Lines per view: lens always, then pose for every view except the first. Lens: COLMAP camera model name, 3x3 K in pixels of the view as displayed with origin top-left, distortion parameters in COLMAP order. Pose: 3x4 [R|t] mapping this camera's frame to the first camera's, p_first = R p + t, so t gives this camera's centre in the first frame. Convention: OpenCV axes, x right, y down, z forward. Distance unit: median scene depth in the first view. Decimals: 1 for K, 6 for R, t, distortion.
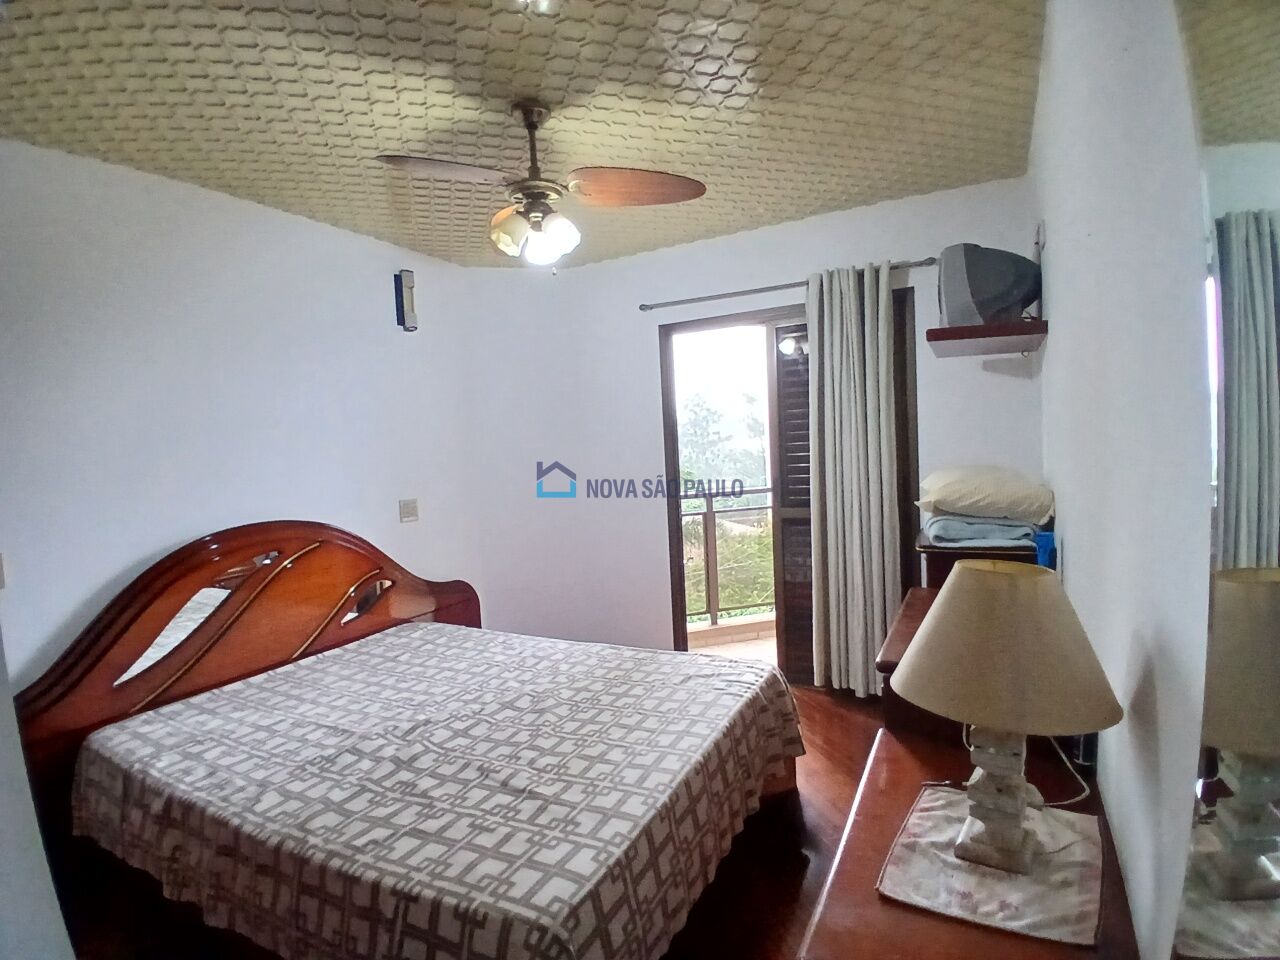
lens RADIAL K [[636.1, 0, 640.0], [0, 636.1, 480.0], [0, 0, 1]] dist [0.001933, -0.042921]
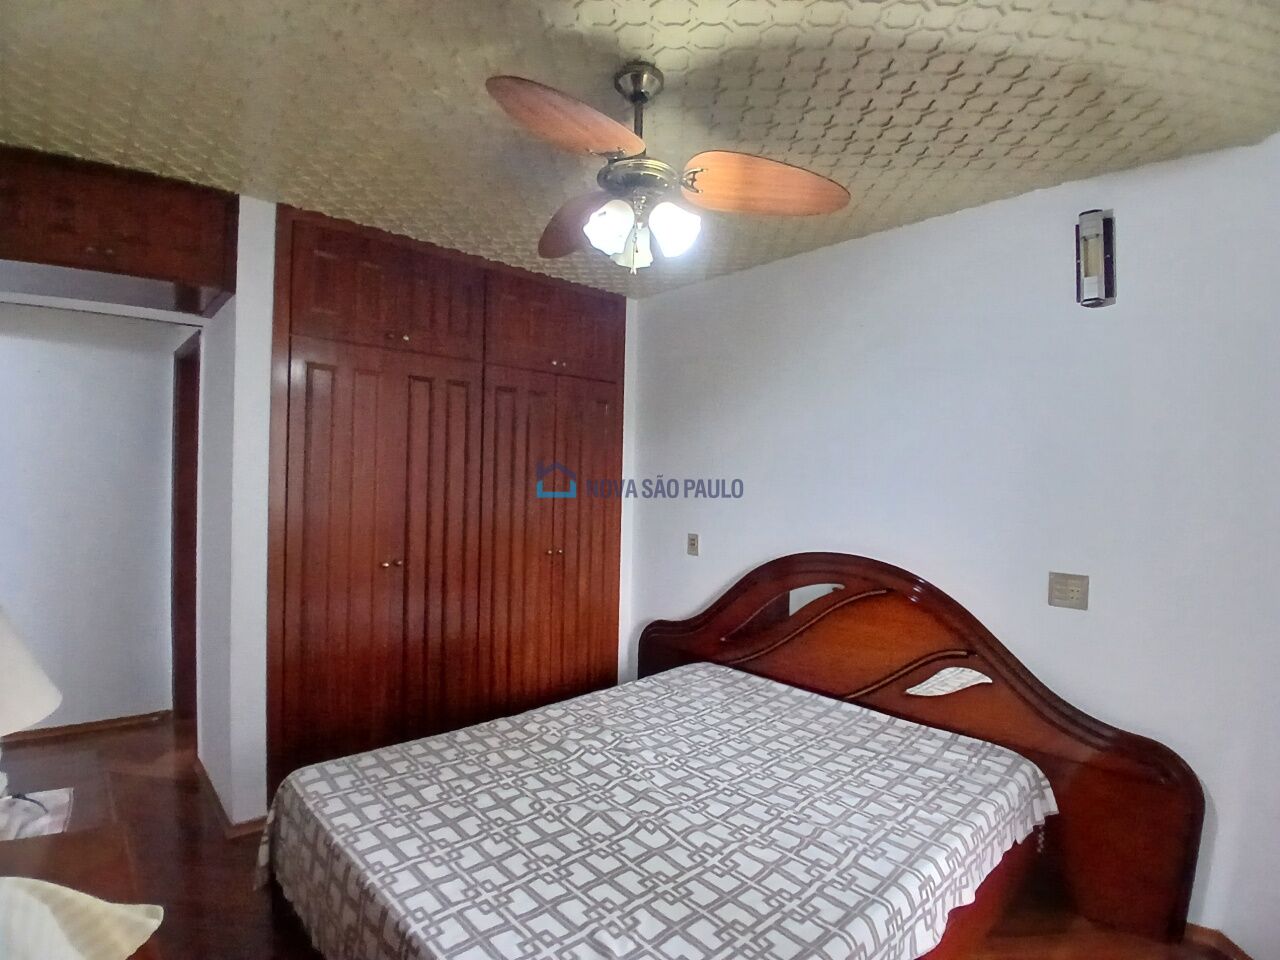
lens RADIAL K [[636.1, 0, 640.0], [0, 636.1, 480.0], [0, 0, 1]] dist [0.001933, -0.042921]
pose [[-0.322456, 0.049013, -0.945315, 0.531463], [-0.061086, 0.995499, 0.072452, -0.119043], [0.944611, 0.081108, -0.318011, 1.136707]]
